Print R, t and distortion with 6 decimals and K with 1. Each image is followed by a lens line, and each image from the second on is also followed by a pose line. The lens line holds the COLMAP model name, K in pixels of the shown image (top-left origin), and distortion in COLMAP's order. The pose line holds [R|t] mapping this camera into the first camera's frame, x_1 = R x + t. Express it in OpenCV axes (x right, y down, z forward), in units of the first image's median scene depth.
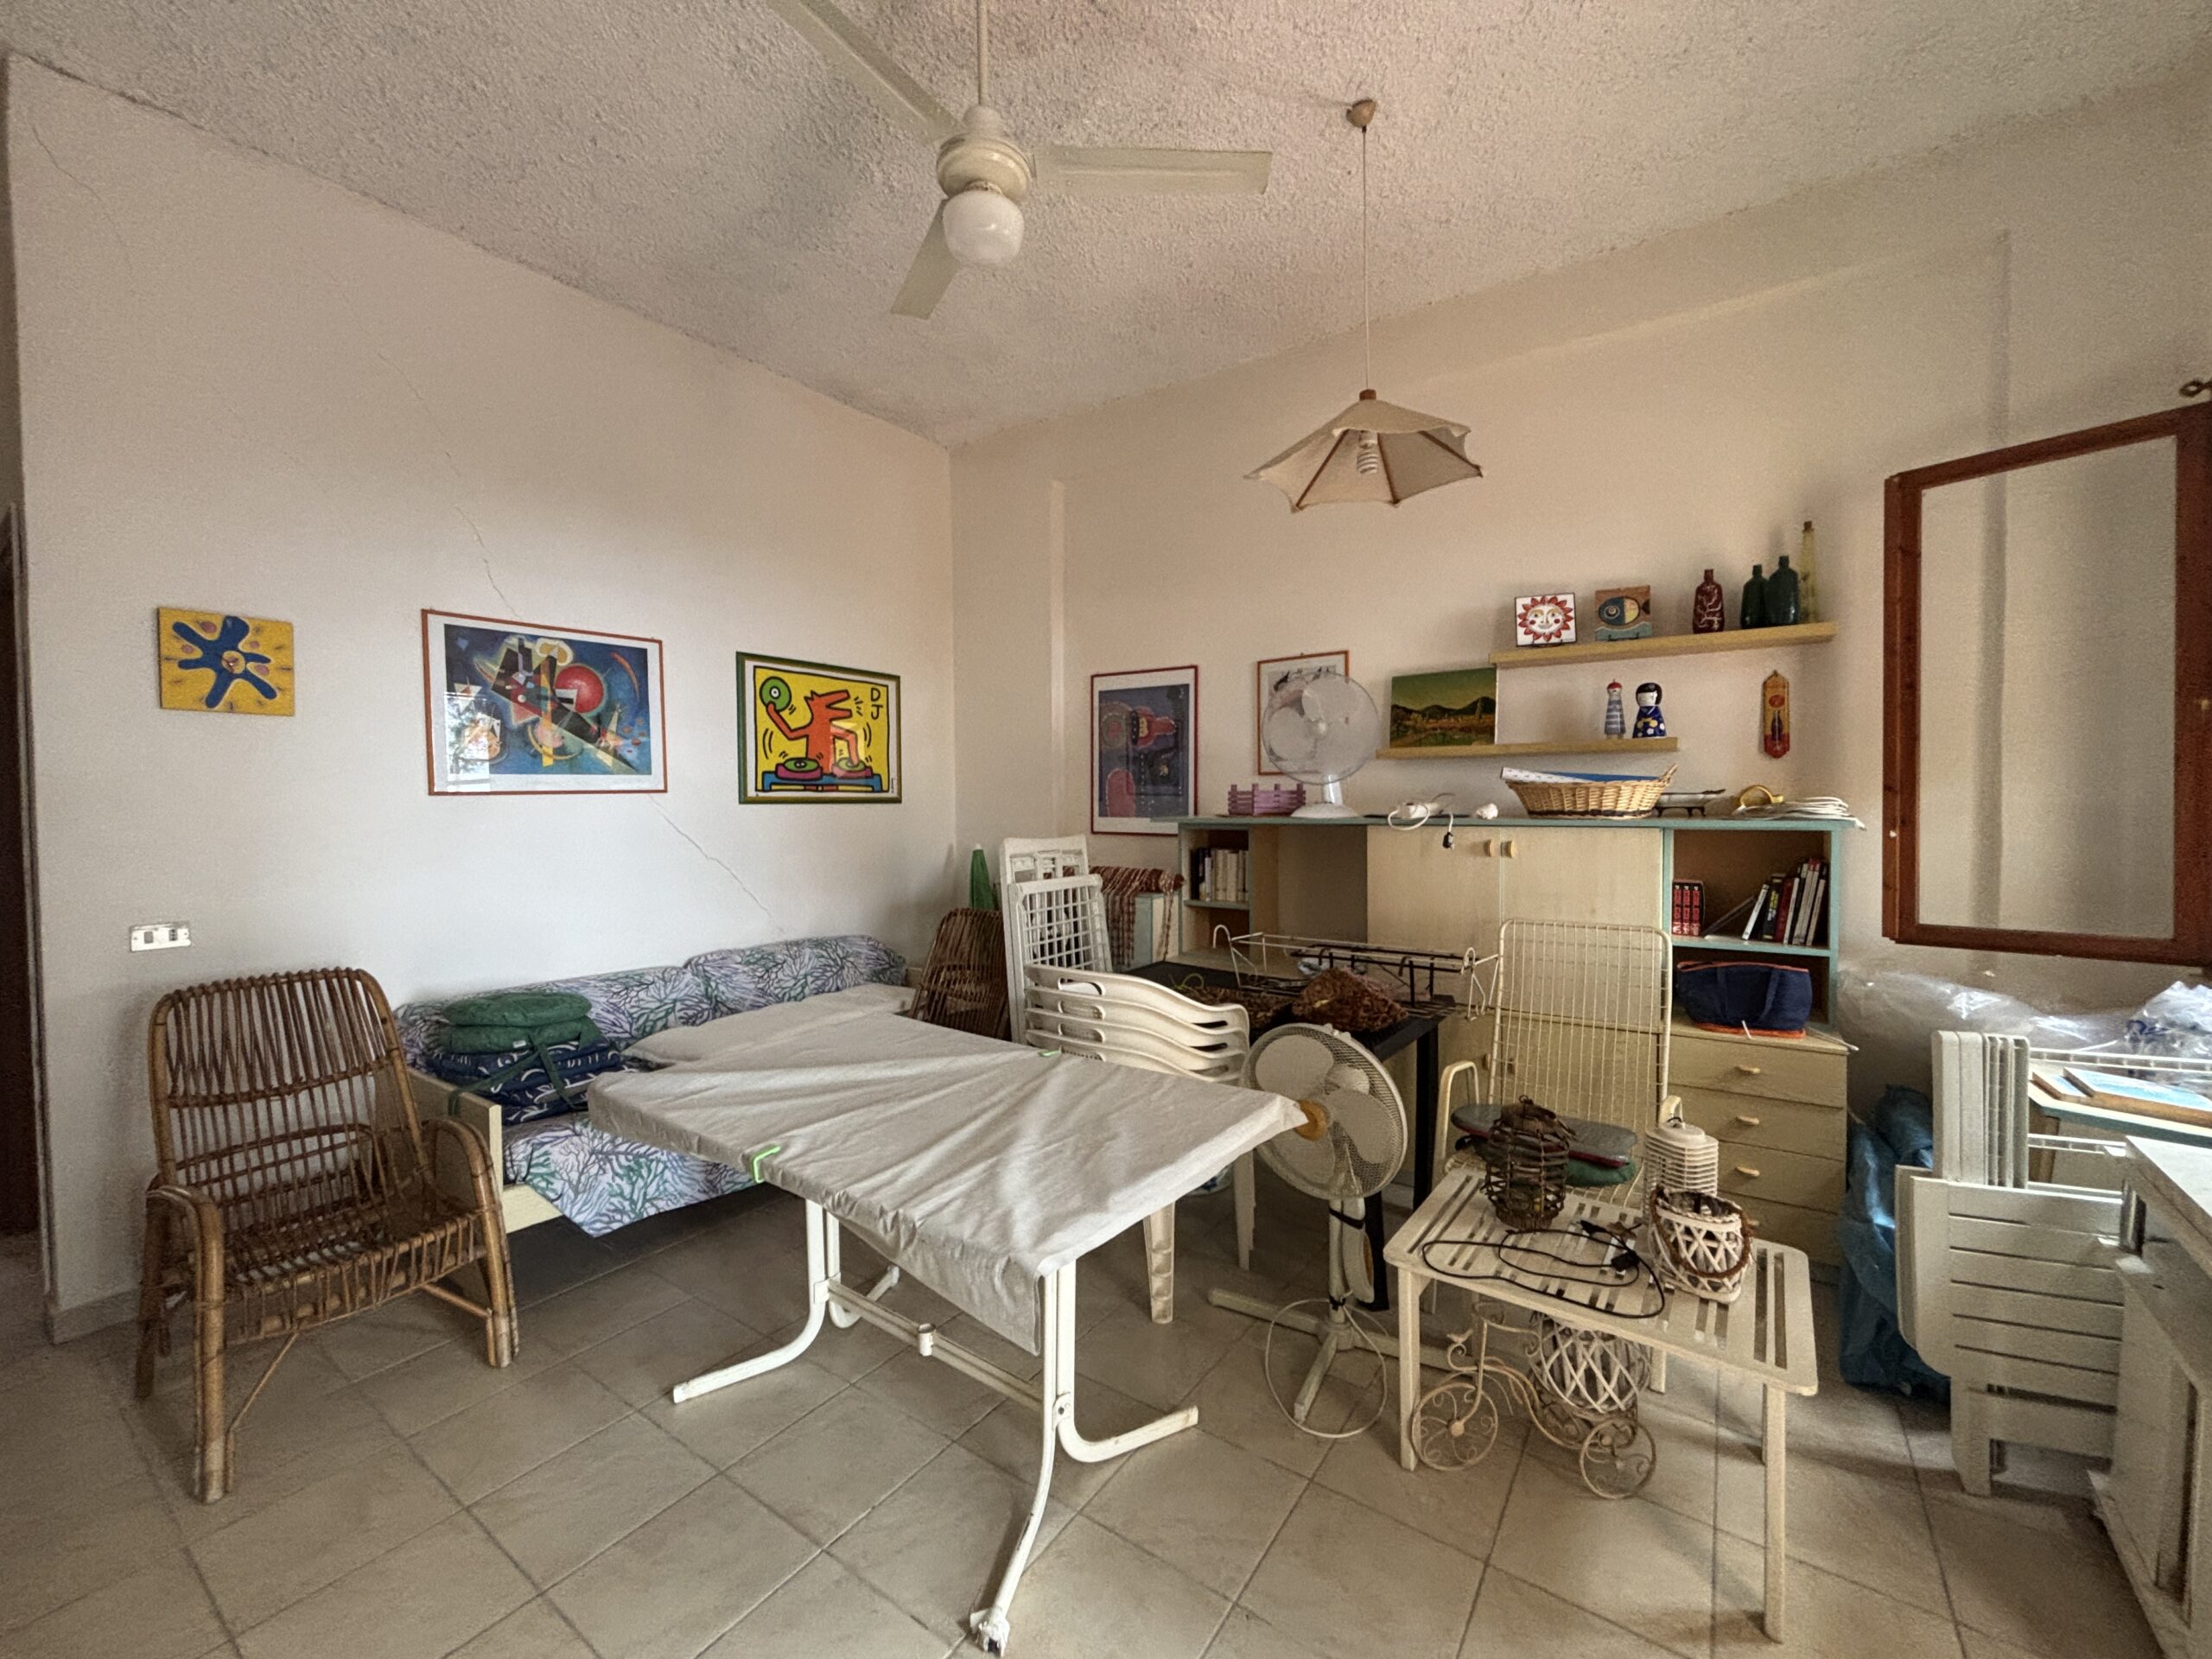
lens RADIAL K [[890.9, 0, 1102.8], [0, 890.9, 824.1], [0, 0, 1]] dist [0.000198, -0.000840]
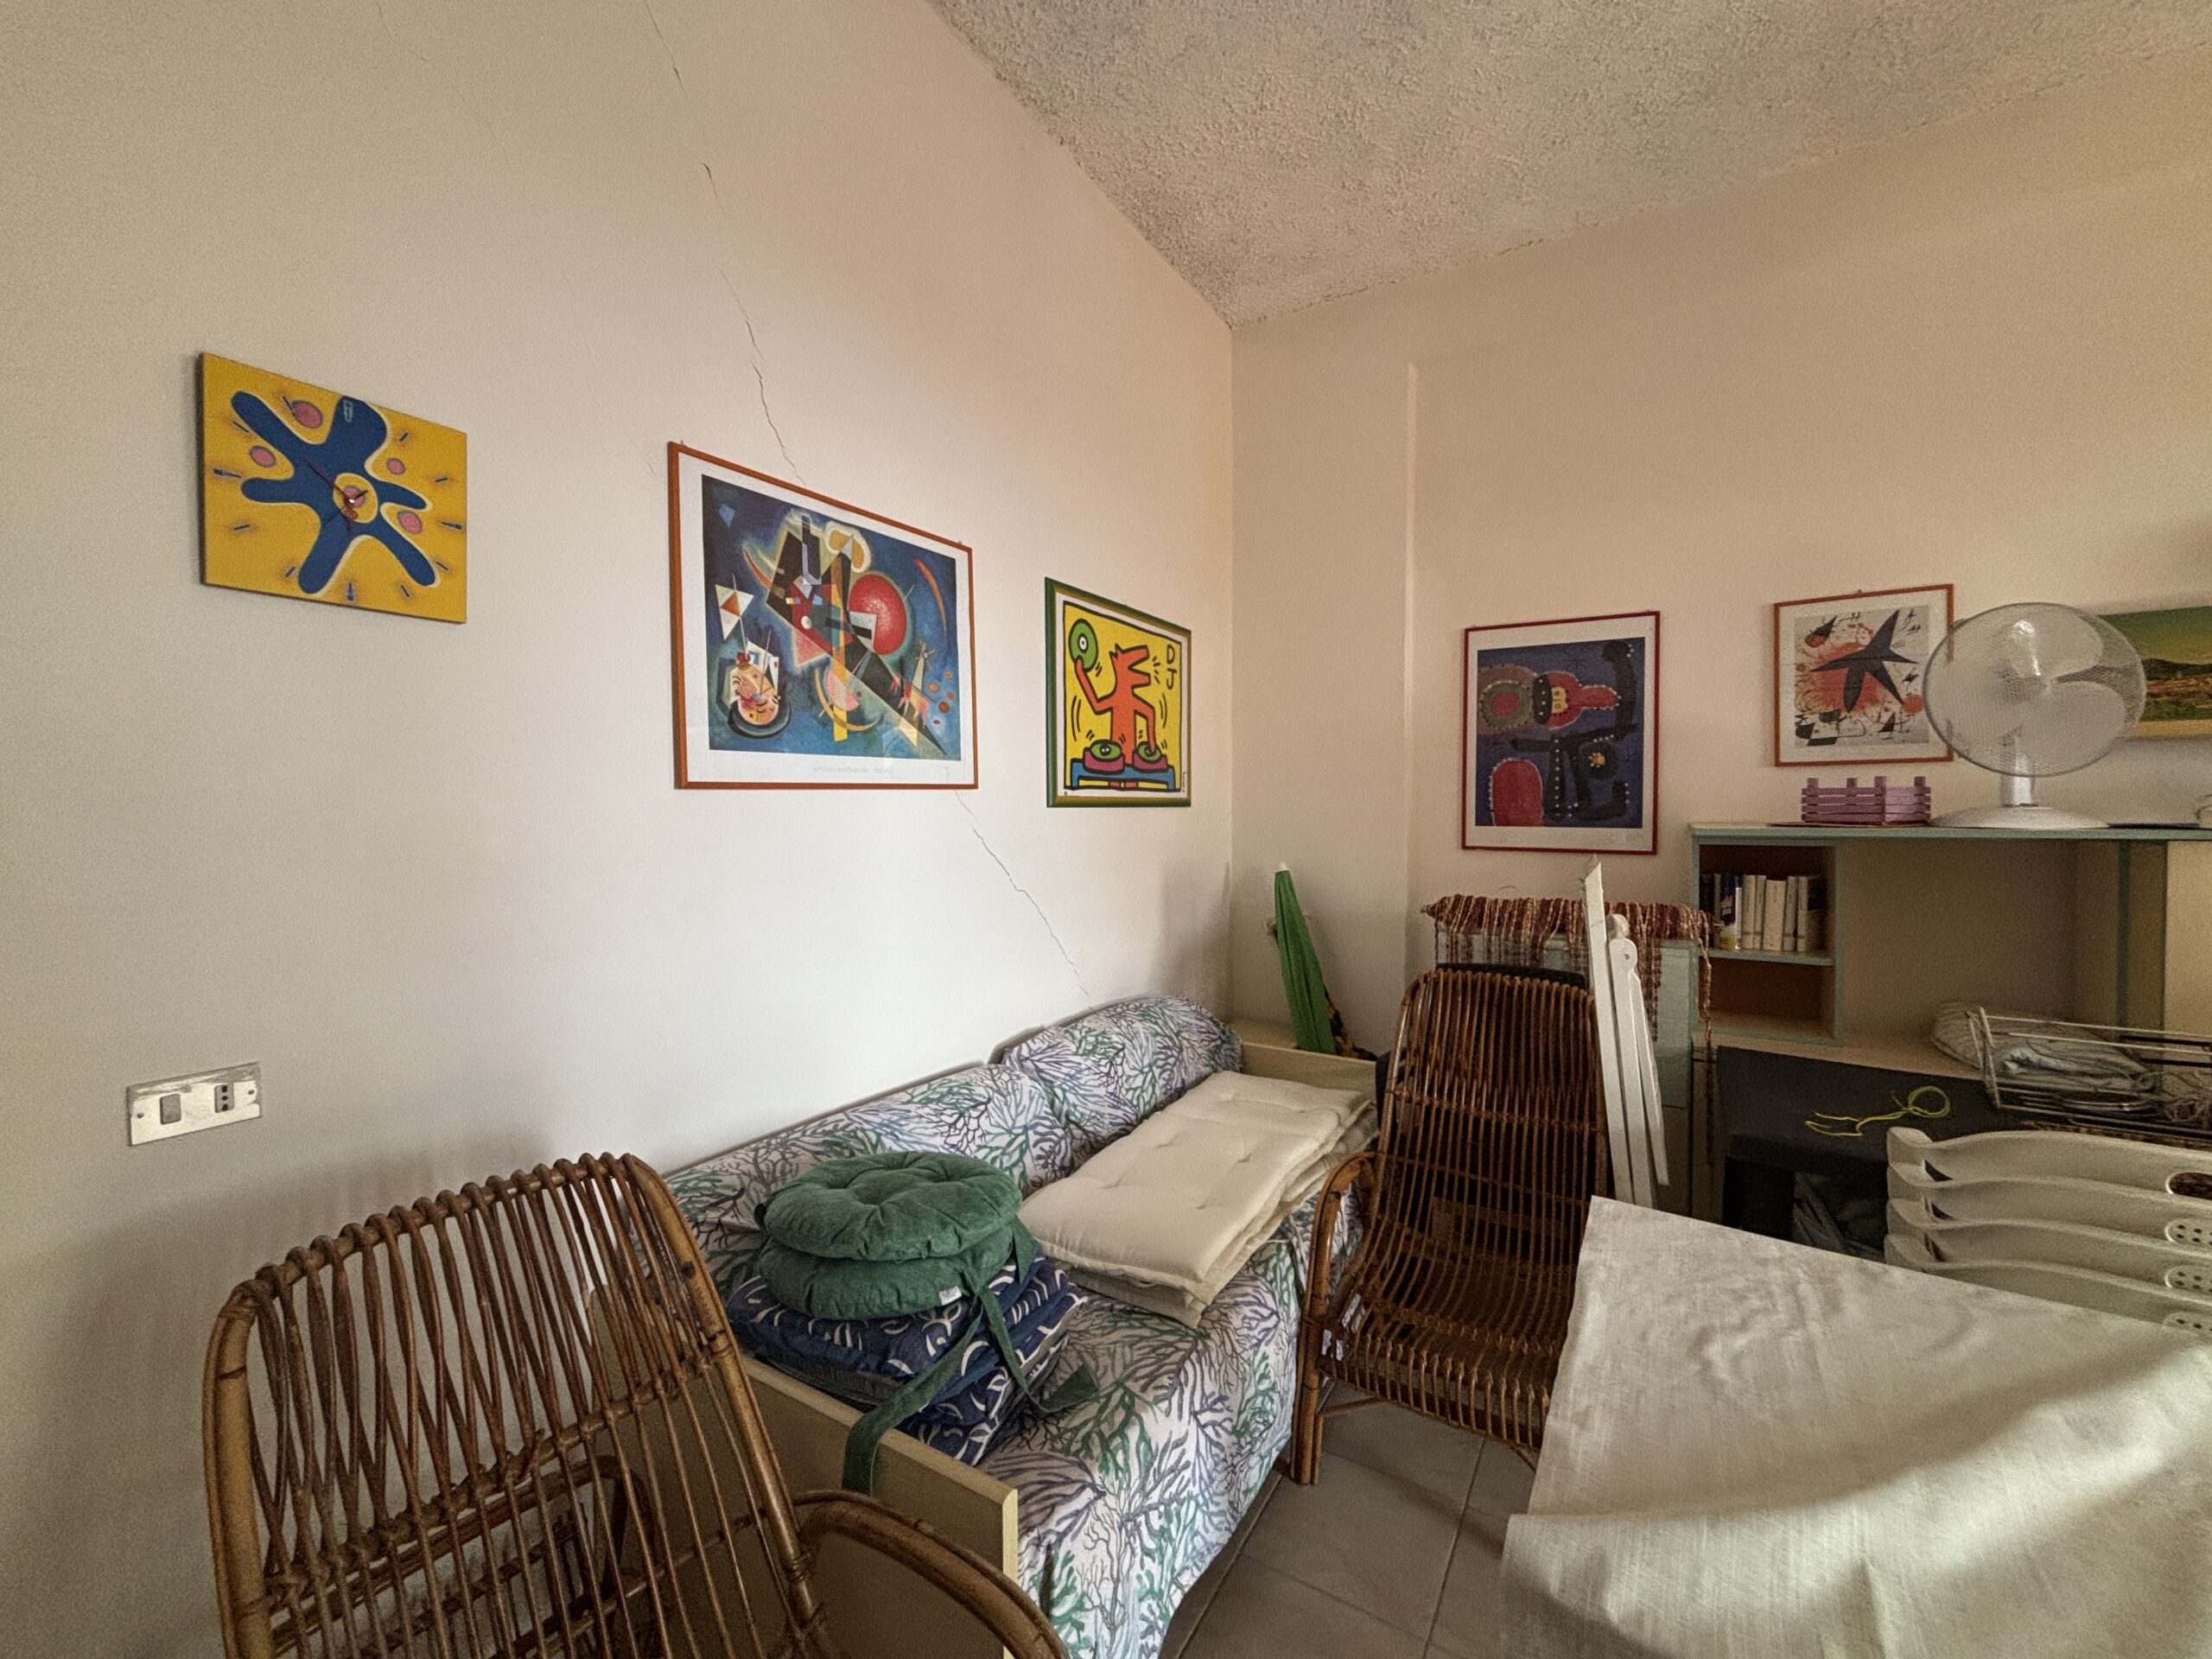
lens RADIAL K [[890.9, 0, 1102.2], [0, 890.9, 825.1], [0, 0, 1]] dist [0.000198, -0.000840]
pose [[0.998791, -0.000471, 0.049152, -0.471233], [0.000760, 0.999983, -0.005862, -0.006749], [-0.049148, 0.005892, 0.998774, 0.400100]]
